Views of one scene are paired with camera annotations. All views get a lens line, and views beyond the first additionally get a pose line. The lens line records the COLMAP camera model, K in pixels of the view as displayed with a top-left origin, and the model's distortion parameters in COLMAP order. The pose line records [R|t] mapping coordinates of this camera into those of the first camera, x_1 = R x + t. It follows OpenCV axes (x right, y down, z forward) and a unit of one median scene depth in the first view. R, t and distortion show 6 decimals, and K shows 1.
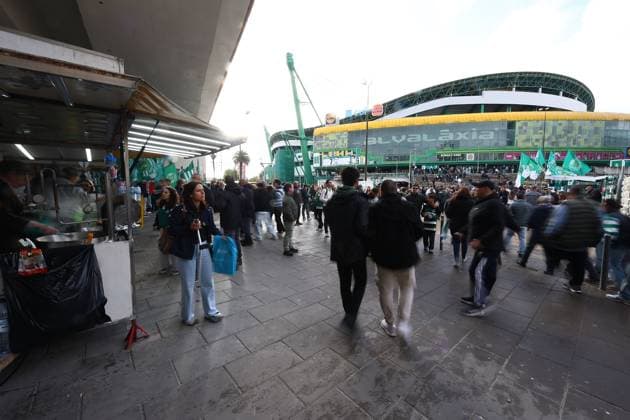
lens RADIAL K [[246.8, 0, 315.4], [0, 246.8, 207.3], [0, 0, 1]] dist [-0.000272, 0.000011]
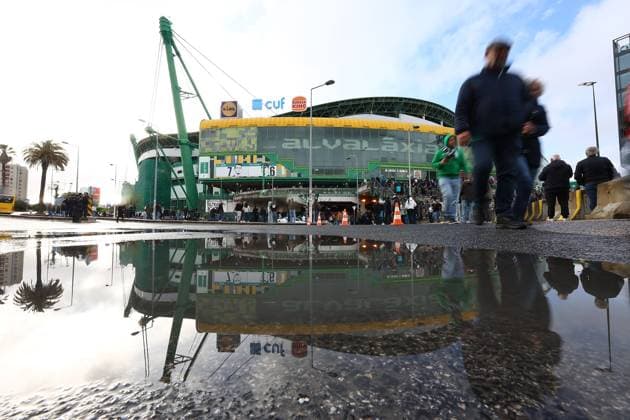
lens RADIAL K [[246.8, 0, 315.4], [0, 246.8, 207.3], [0, 0, 1]] dist [-0.000272, 0.000011]
pose [[0.913500, 0.022274, 0.406229, 0.009930], [0.030677, 0.991886, -0.123370, -0.009863], [-0.405681, 0.125161, 0.905405, 0.340004]]
